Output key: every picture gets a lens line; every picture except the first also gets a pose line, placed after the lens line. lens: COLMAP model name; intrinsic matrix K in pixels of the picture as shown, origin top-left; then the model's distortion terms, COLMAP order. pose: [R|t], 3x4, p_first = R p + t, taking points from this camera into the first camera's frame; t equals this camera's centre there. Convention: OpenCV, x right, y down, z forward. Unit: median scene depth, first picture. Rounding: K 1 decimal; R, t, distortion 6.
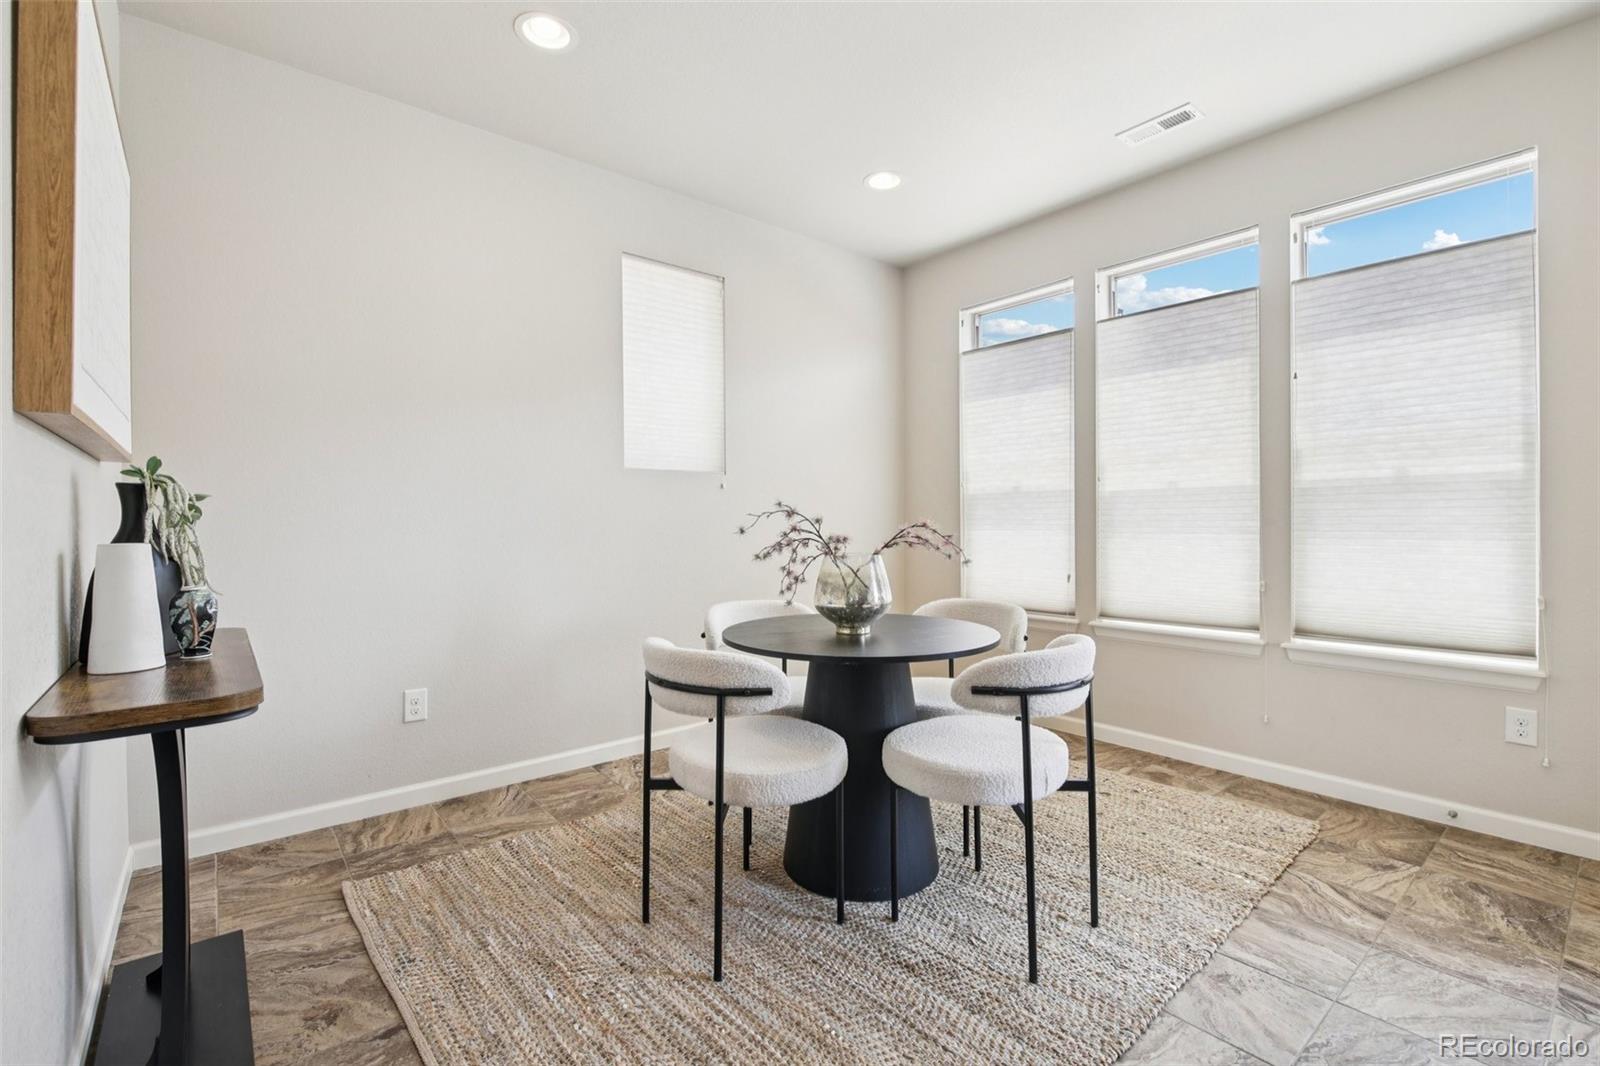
lens RADIAL K [[700.9, 0, 802.1], [0, 700.9, 527.5], [0, 0, 1]] dist [-0.000869, -0.003016]
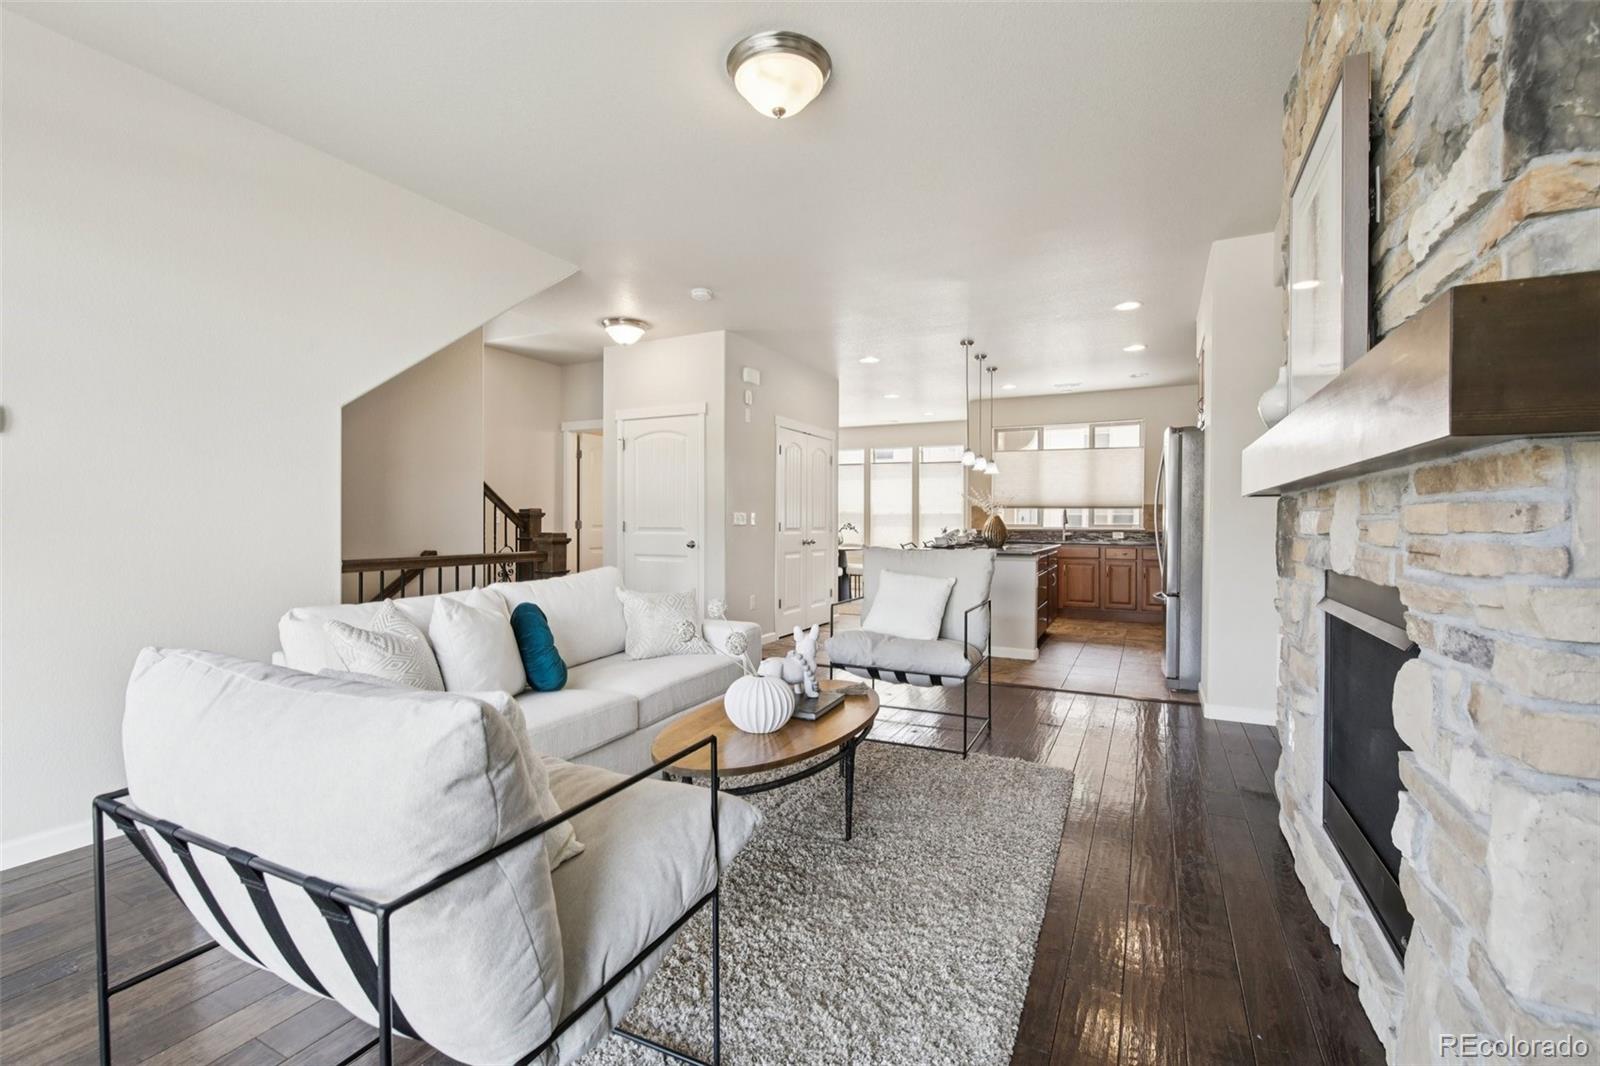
lens RADIAL K [[700.9, 0, 789.8], [0, 700.9, 527.9], [0, 0, 1]] dist [-0.000869, -0.003016]
pose [[0.918705, 0.005221, 0.394909, -2.038634], [-0.008227, 0.999949, 0.005919, -0.000916], [-0.394858, -0.008687, 0.918701, -3.119431]]
